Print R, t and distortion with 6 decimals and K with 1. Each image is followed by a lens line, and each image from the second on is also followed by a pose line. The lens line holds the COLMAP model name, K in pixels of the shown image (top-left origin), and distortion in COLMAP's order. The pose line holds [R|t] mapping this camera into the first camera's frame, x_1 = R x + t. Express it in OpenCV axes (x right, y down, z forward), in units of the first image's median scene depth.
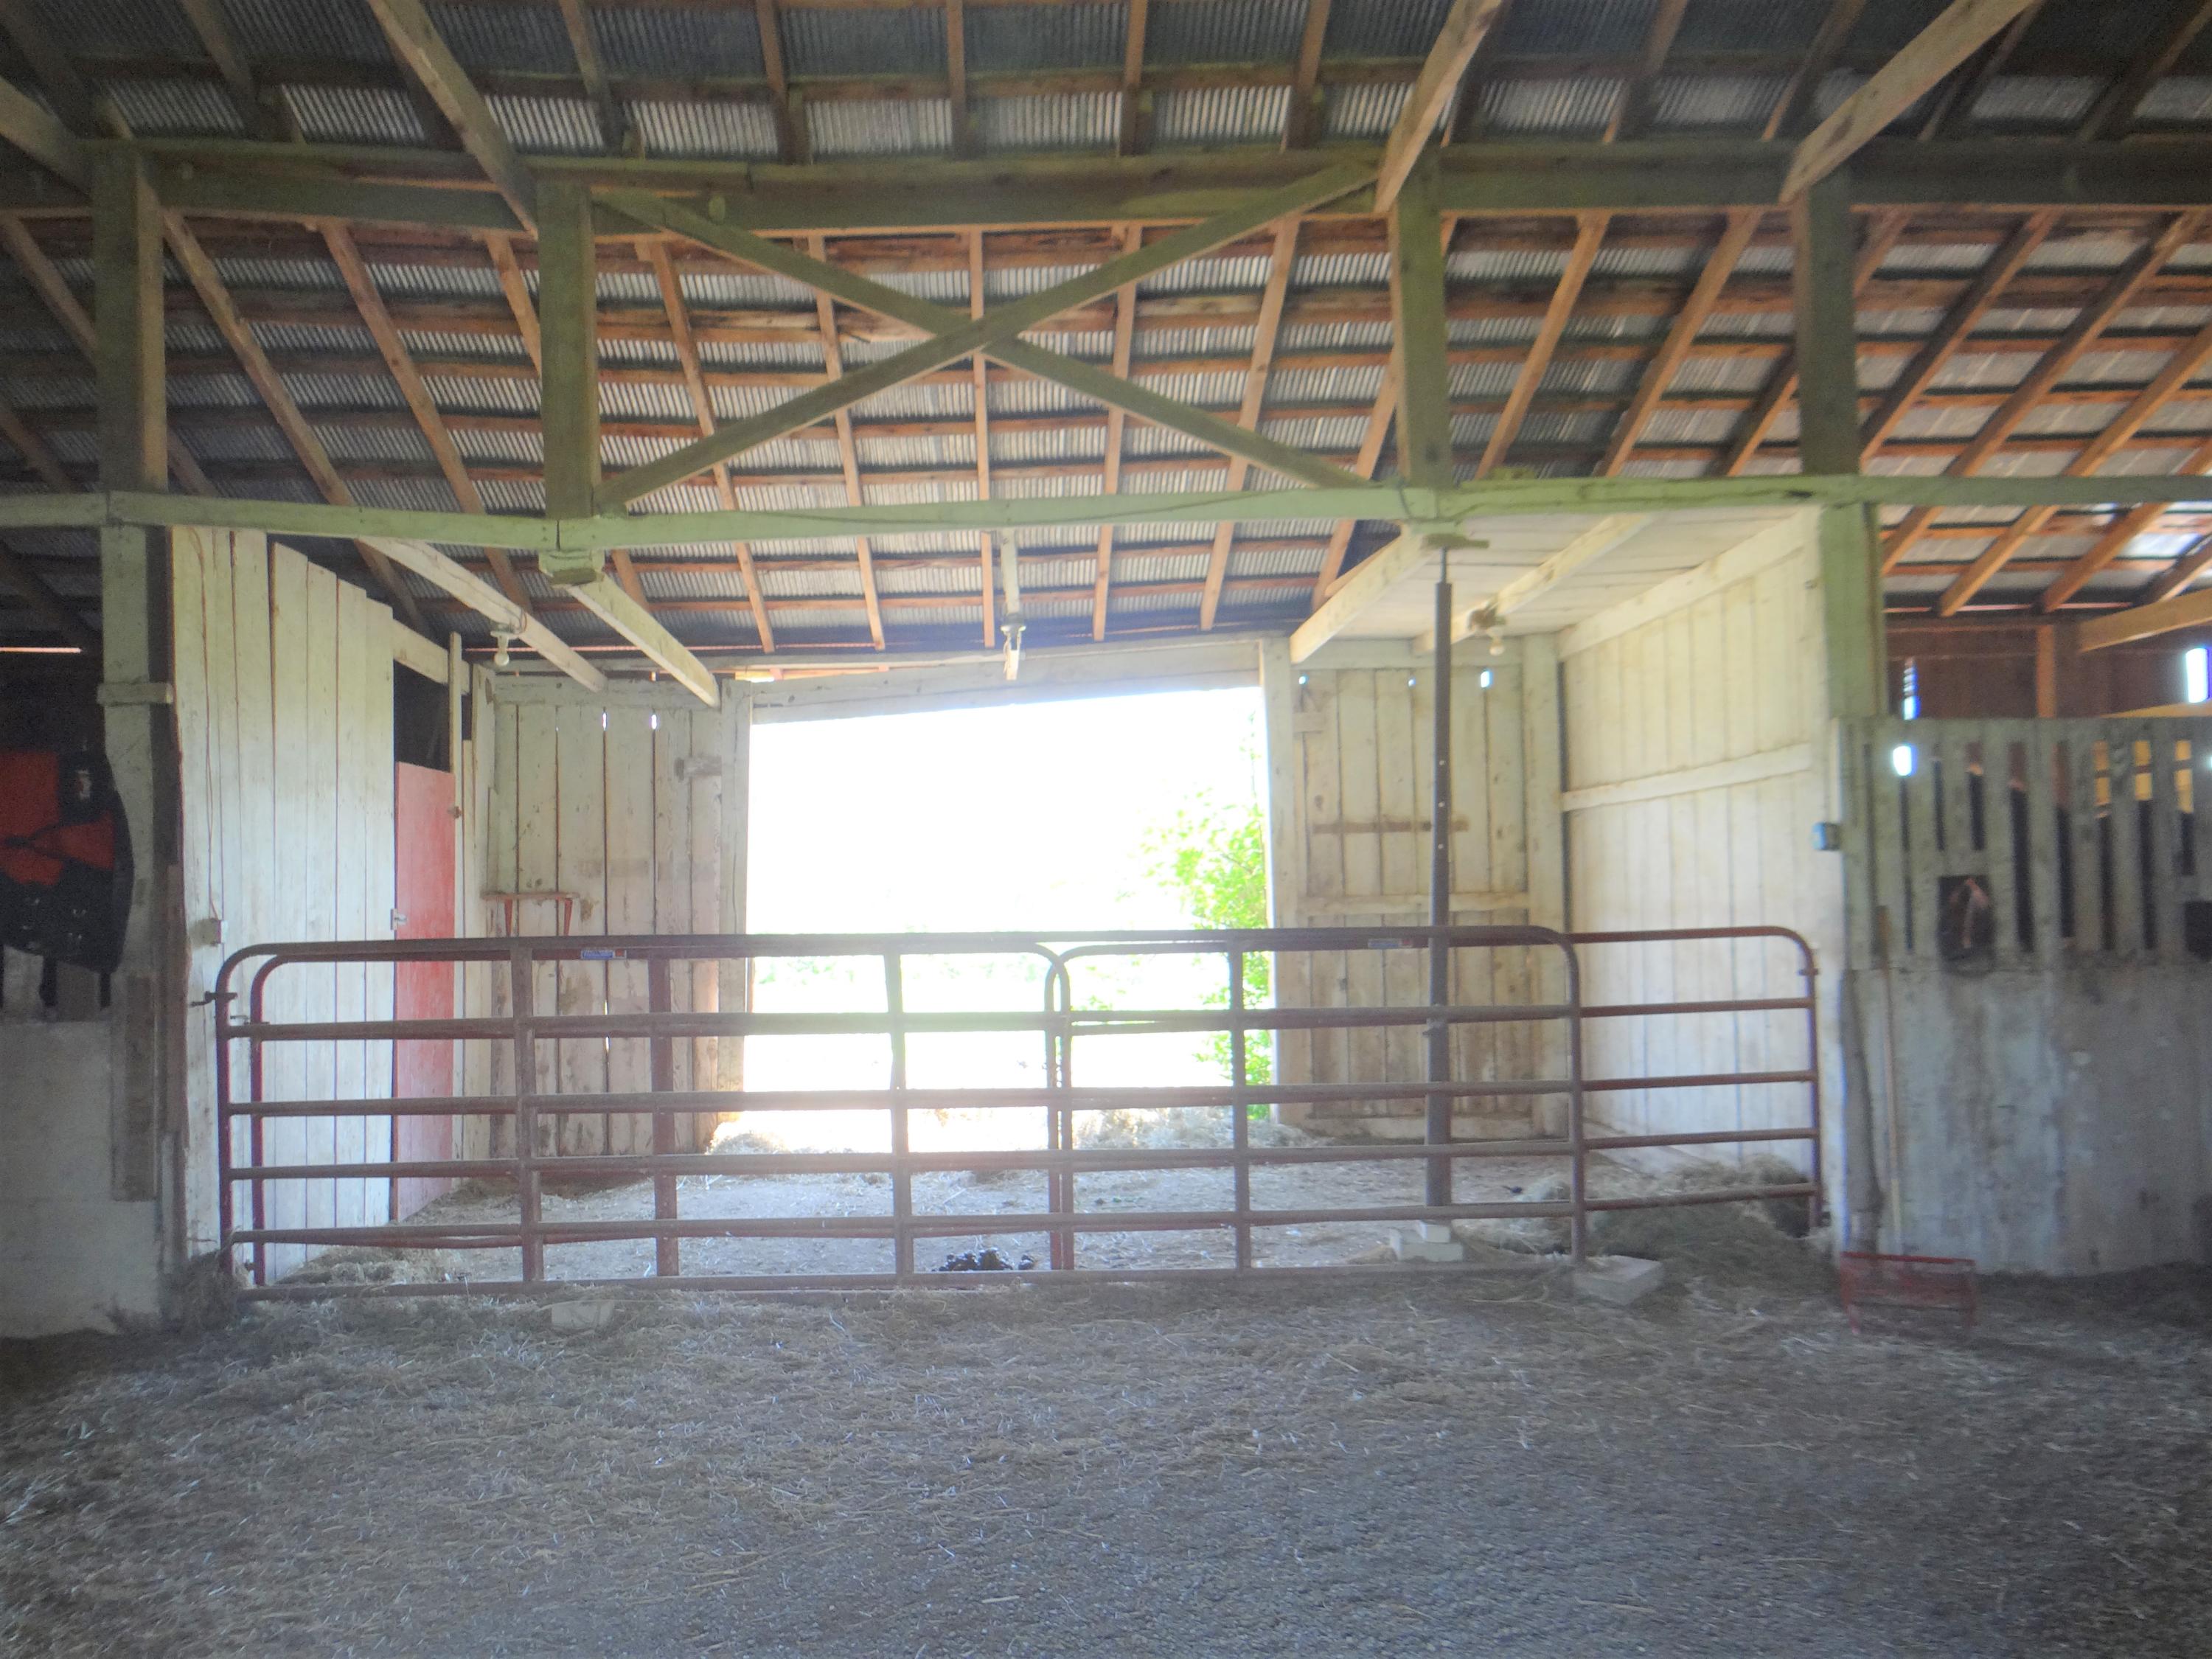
lens RADIAL K [[1802.0, 0, 1108.9], [0, 1802.0, 810.0], [0, 0, 1]] dist [0.011414, -0.002980]
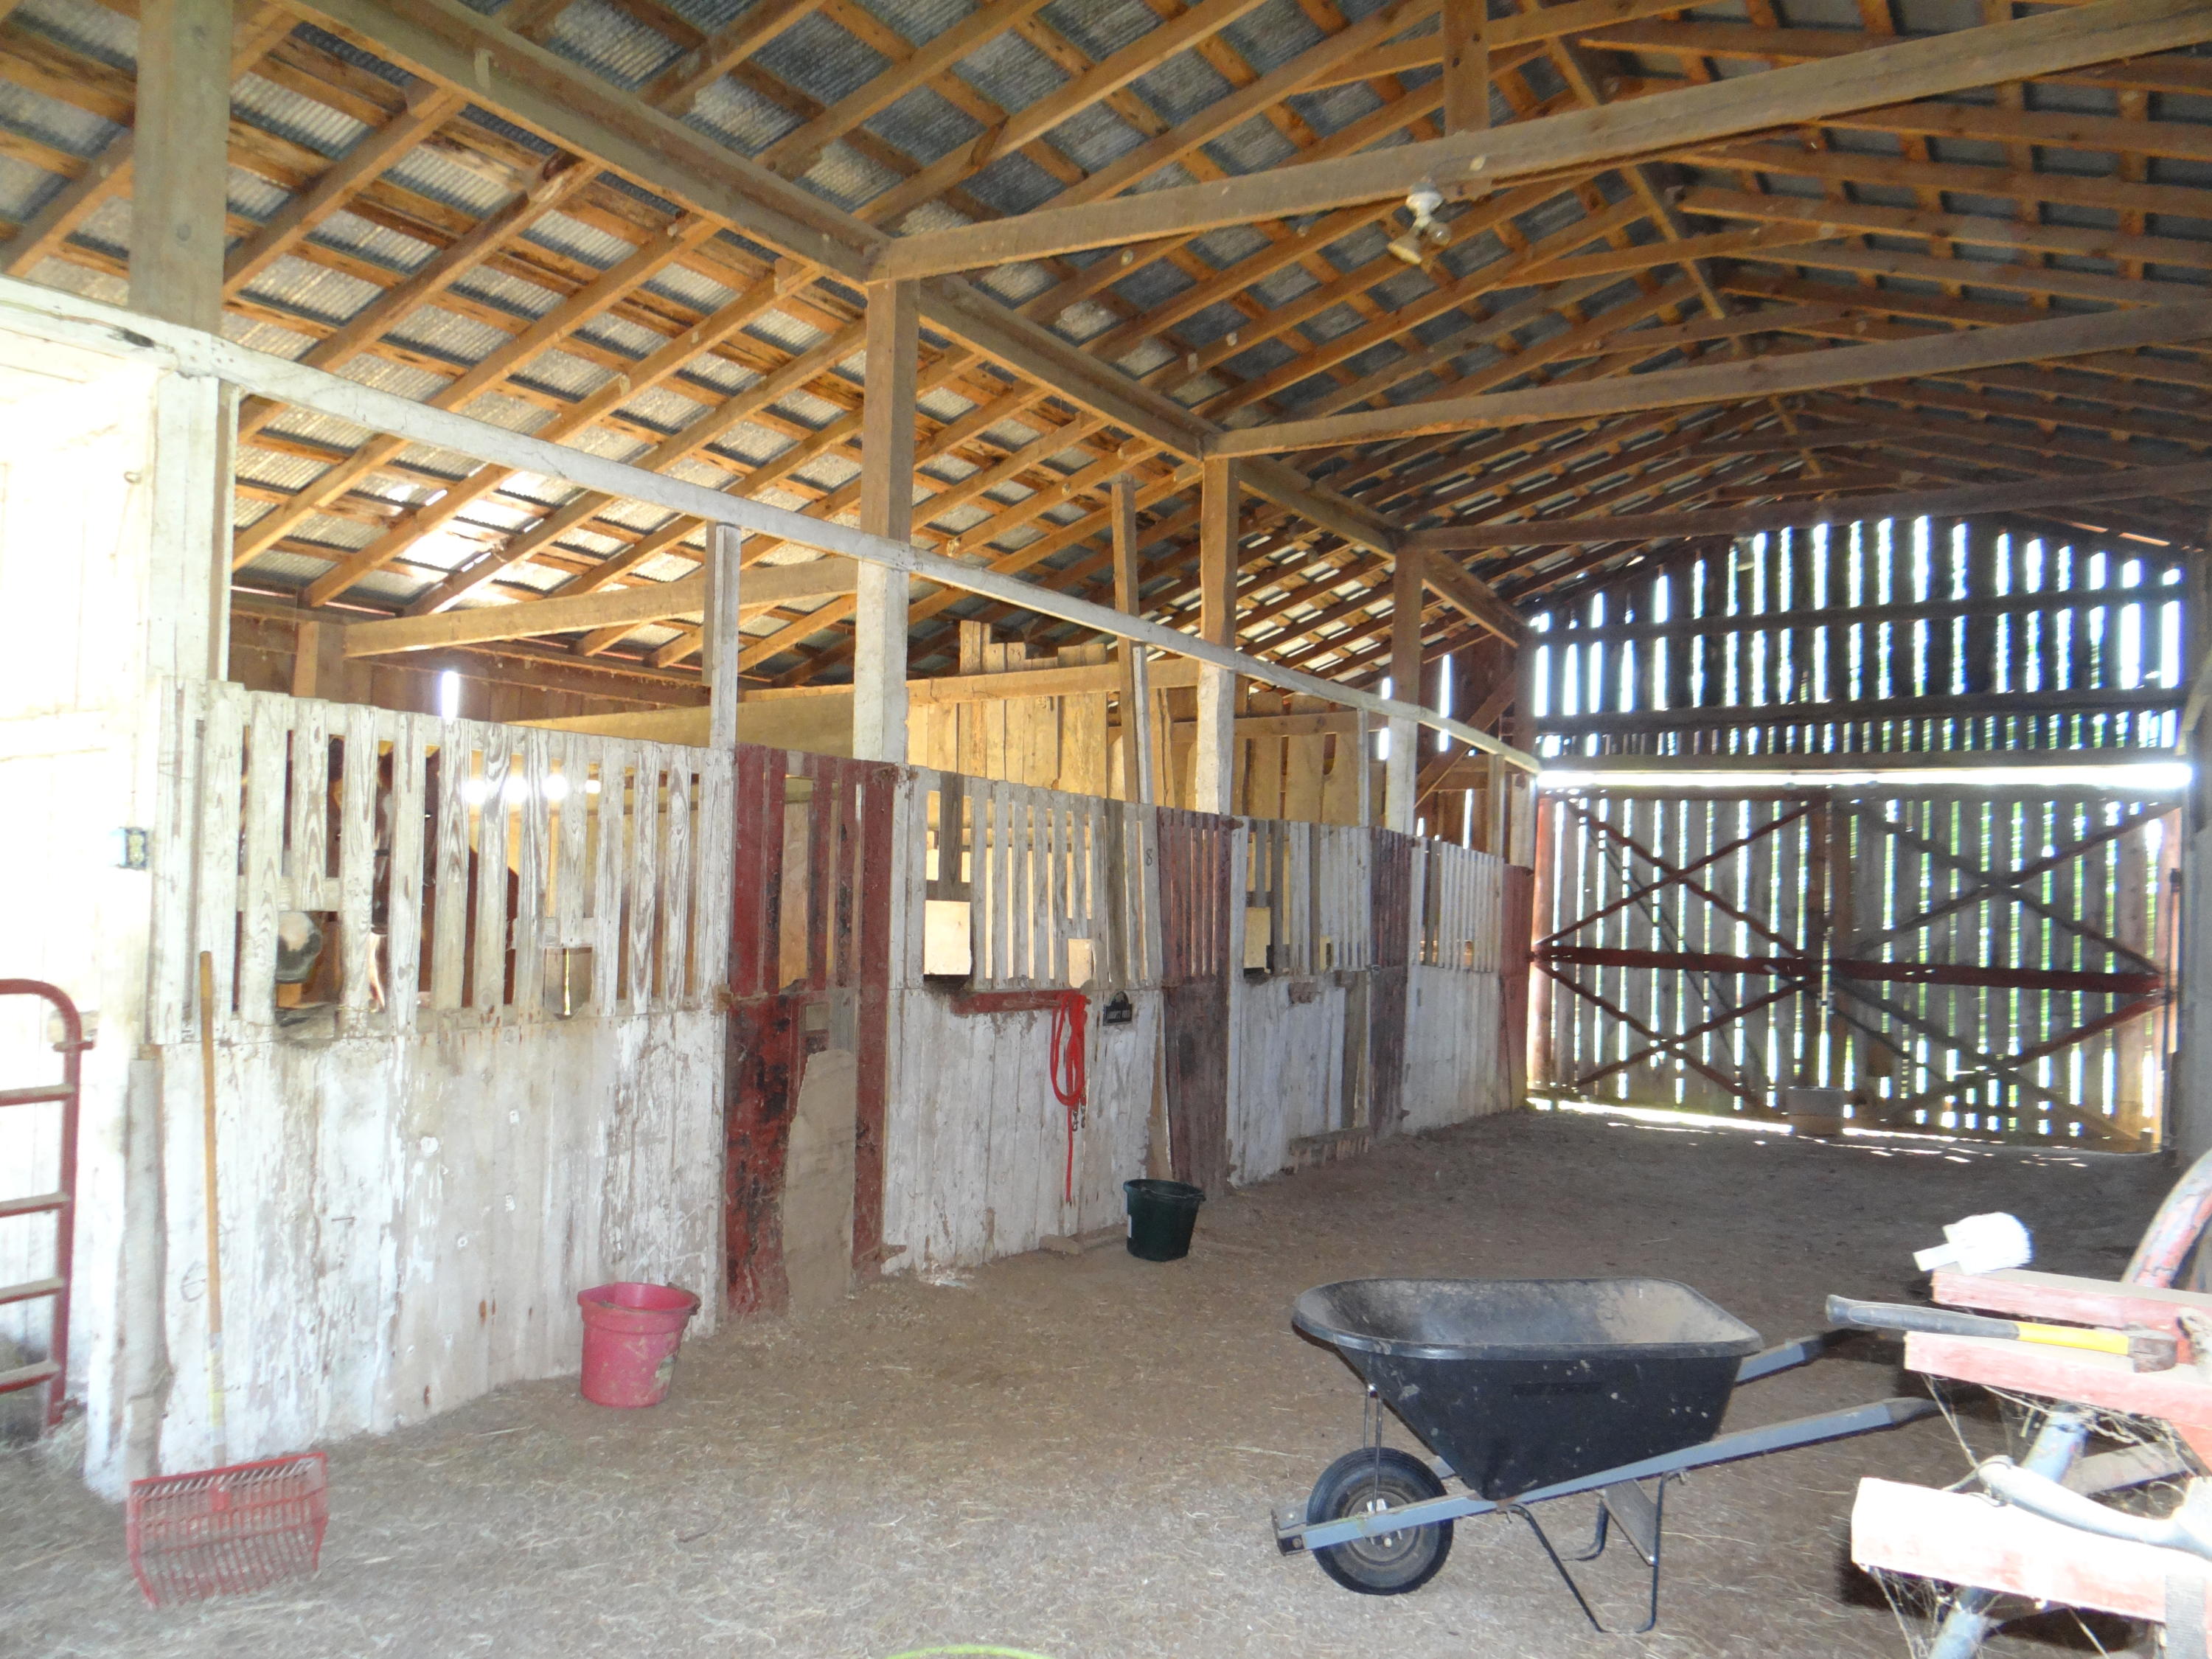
lens RADIAL K [[1802.0, 0, 1108.9], [0, 1802.0, 810.0], [0, 0, 1]] dist [0.011414, -0.002980]
pose [[0.559853, 0.073674, 0.825310, 0.040038], [-0.059133, 0.997052, -0.048891, 0.011771], [-0.826479, -0.021431, 0.562559, 0.310276]]
